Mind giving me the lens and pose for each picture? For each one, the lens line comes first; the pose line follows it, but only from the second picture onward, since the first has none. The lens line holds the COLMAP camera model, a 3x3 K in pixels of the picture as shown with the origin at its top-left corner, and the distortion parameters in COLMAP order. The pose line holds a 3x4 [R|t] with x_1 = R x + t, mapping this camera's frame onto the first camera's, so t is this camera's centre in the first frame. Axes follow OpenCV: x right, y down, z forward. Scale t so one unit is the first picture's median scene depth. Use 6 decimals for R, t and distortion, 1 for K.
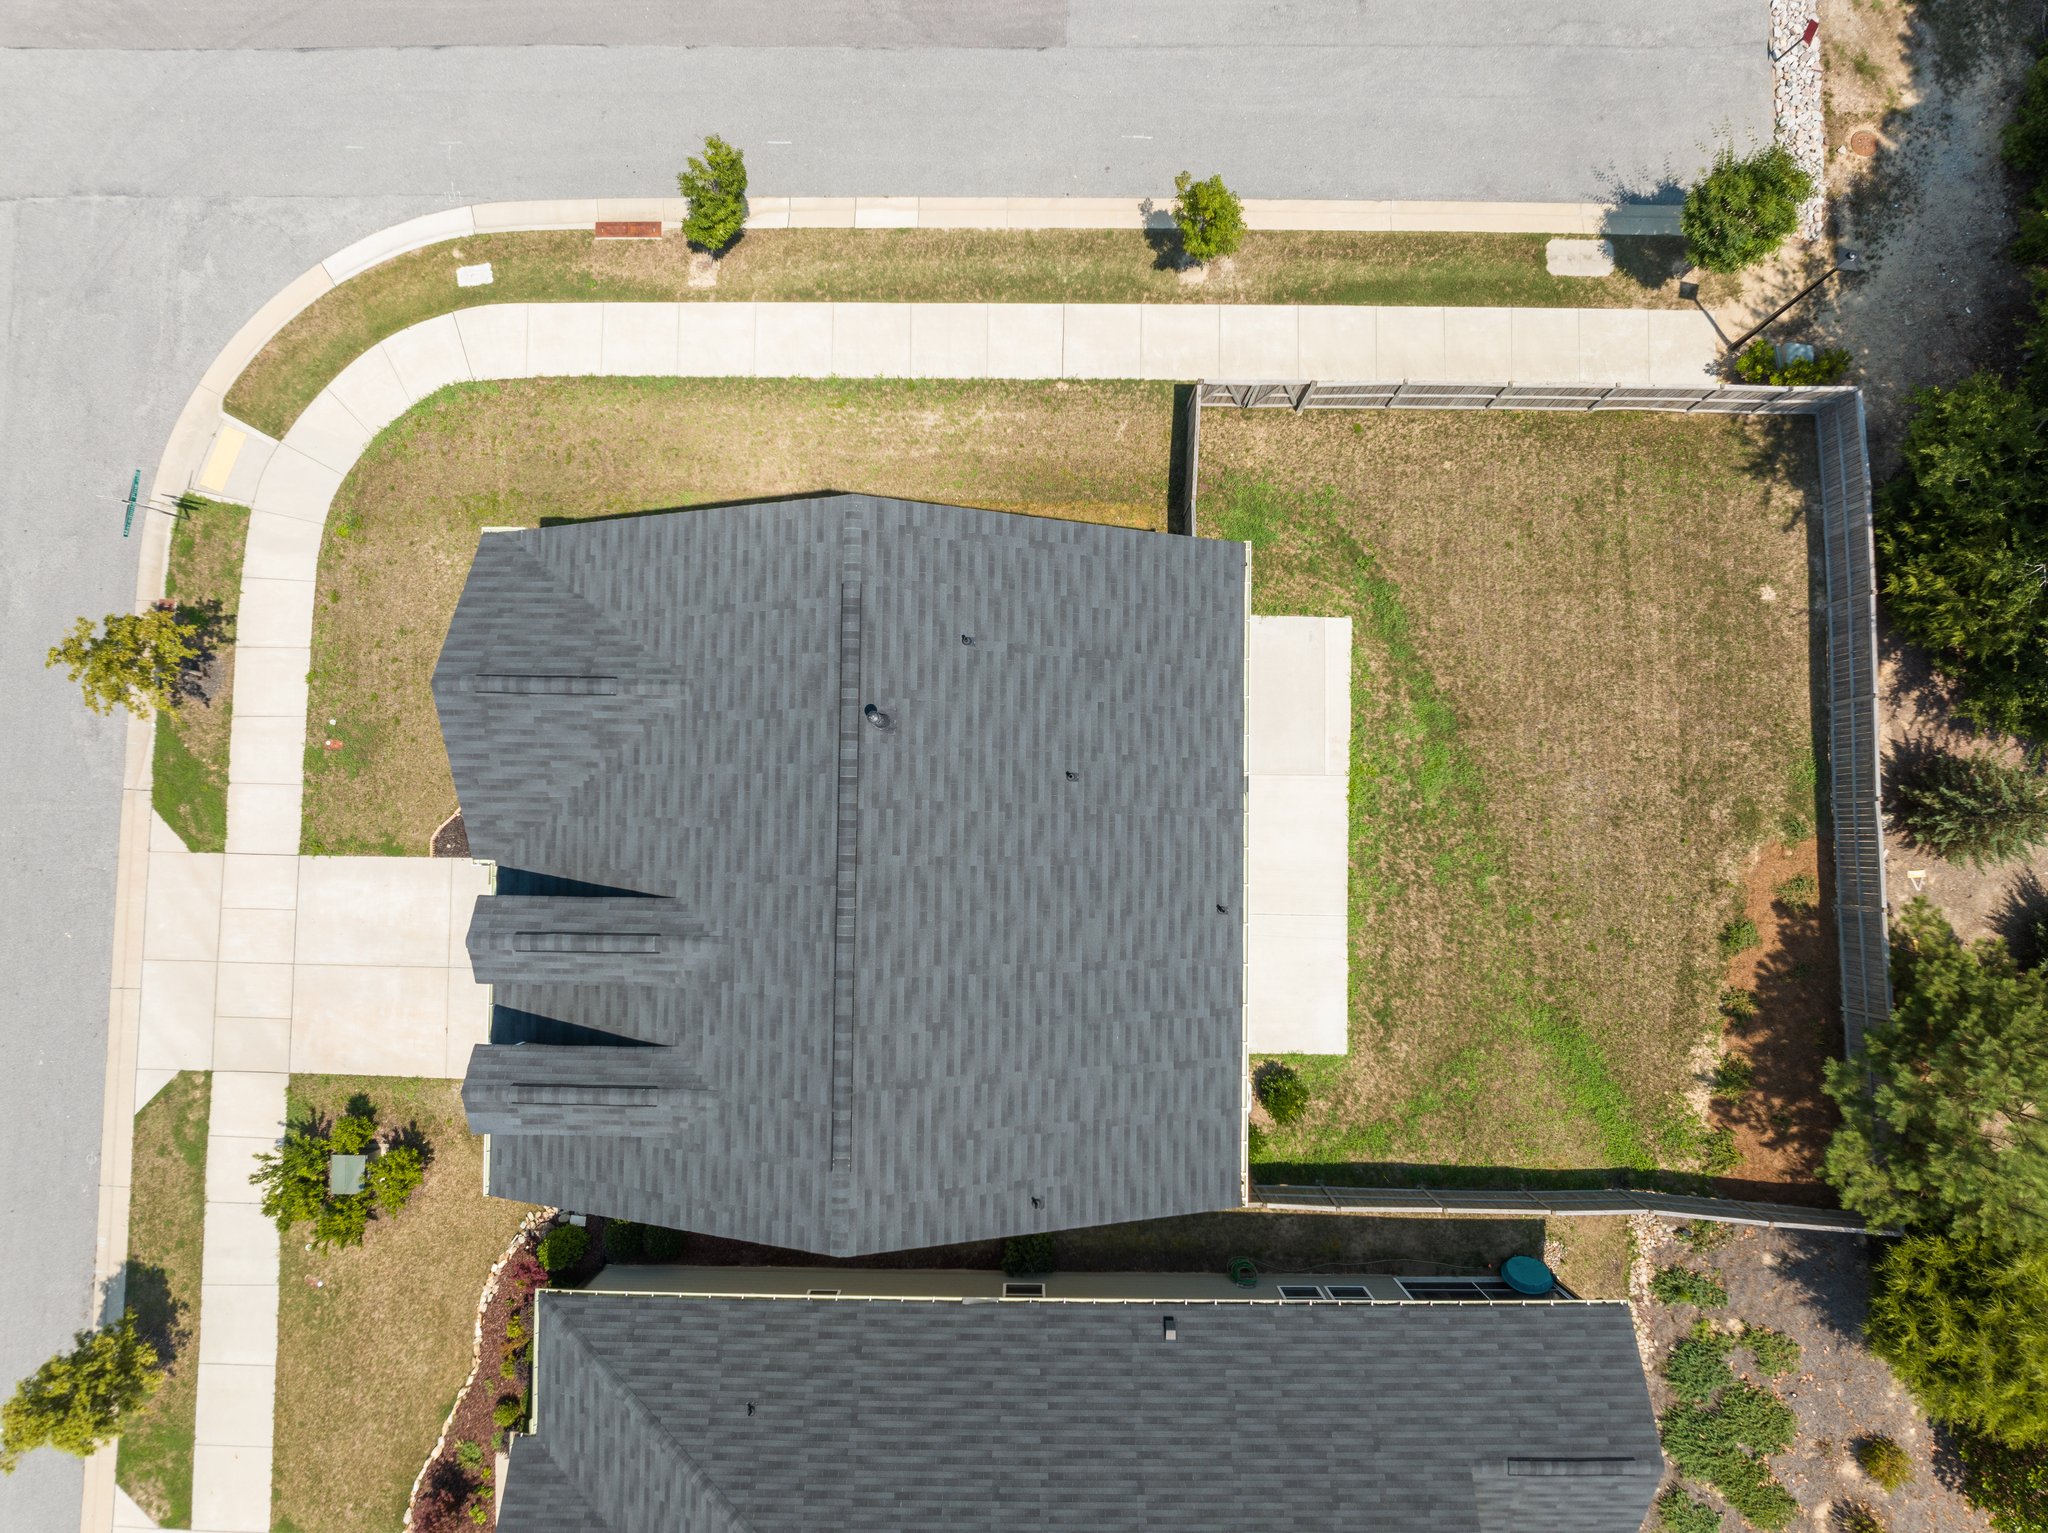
lens RADIAL K [[1446.4, 0, 1026.7], [0, 1446.4, 766.4], [0, 0, 1]] dist [-0.045821, 0.013764]
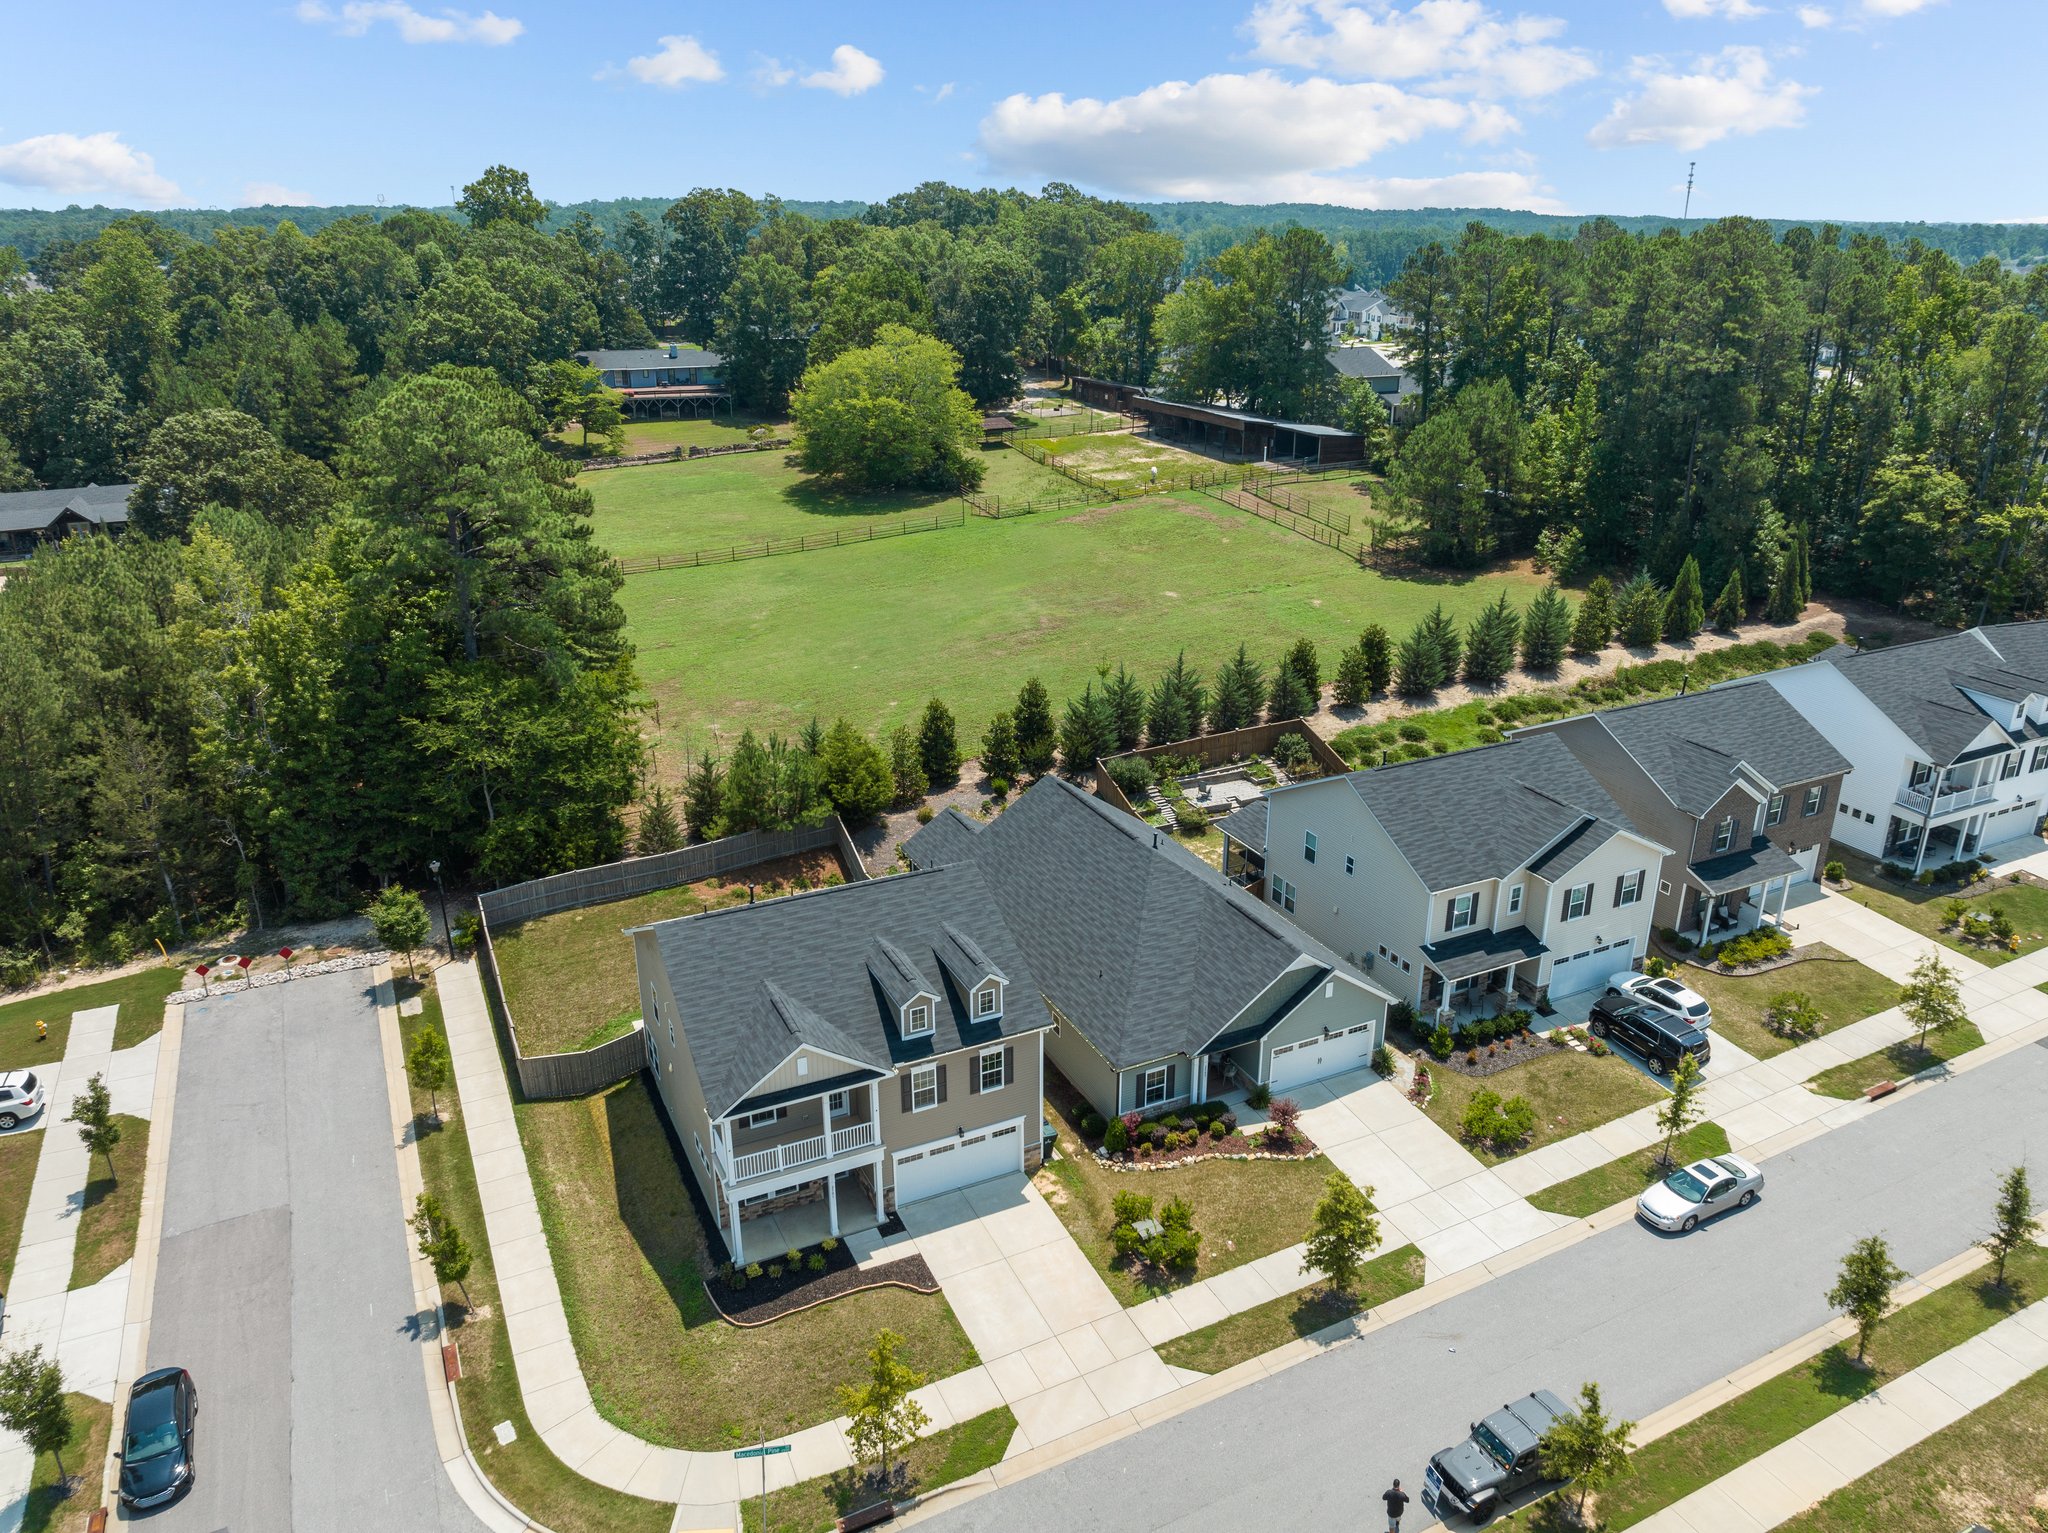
lens RADIAL K [[1446.4, 0, 1038.8], [0, 1446.4, 751.7], [0, 0, 1]] dist [-0.045821, 0.013764]
pose [[-0.453472, -0.320233, 0.831753, -1.466755], [0.889738, -0.107946, 0.443525, -0.425935], [-0.052247, 0.941169, 0.333874, 0.010741]]
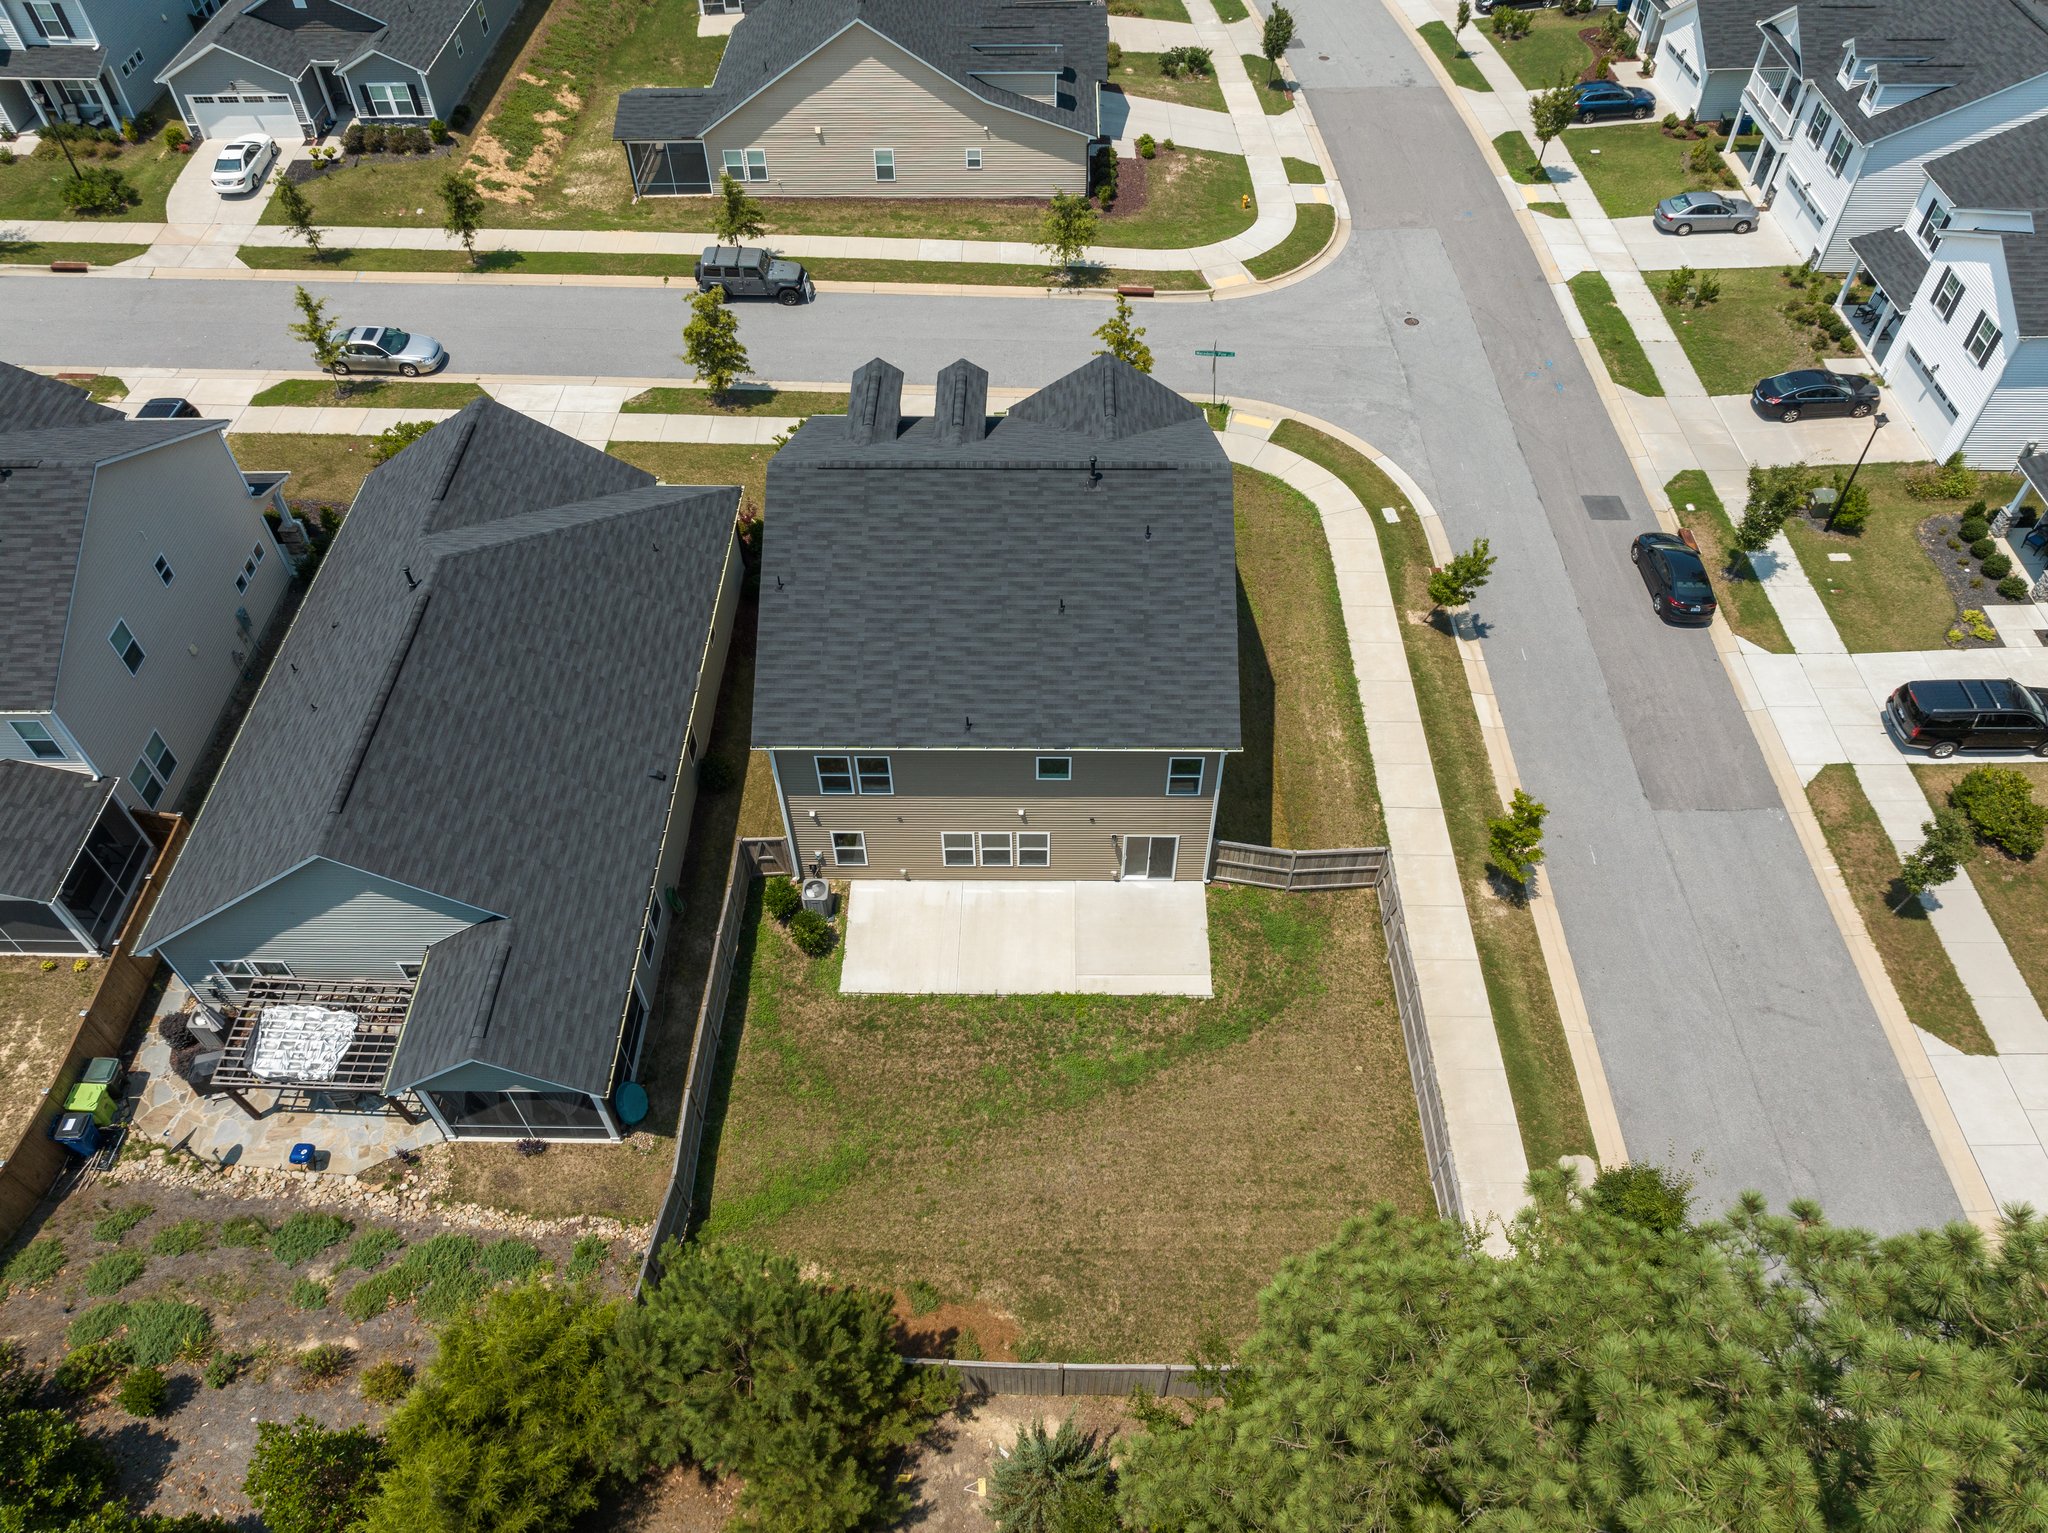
lens RADIAL K [[1446.4, 0, 1030.2], [0, 1446.4, 763.4], [0, 0, 1]] dist [-0.045821, 0.013764]
pose [[0.002835, 0.750390, -0.660990, 0.850761], [-0.998481, 0.038492, 0.039416, -0.009649], [0.055020, 0.659874, 0.749359, 0.000145]]
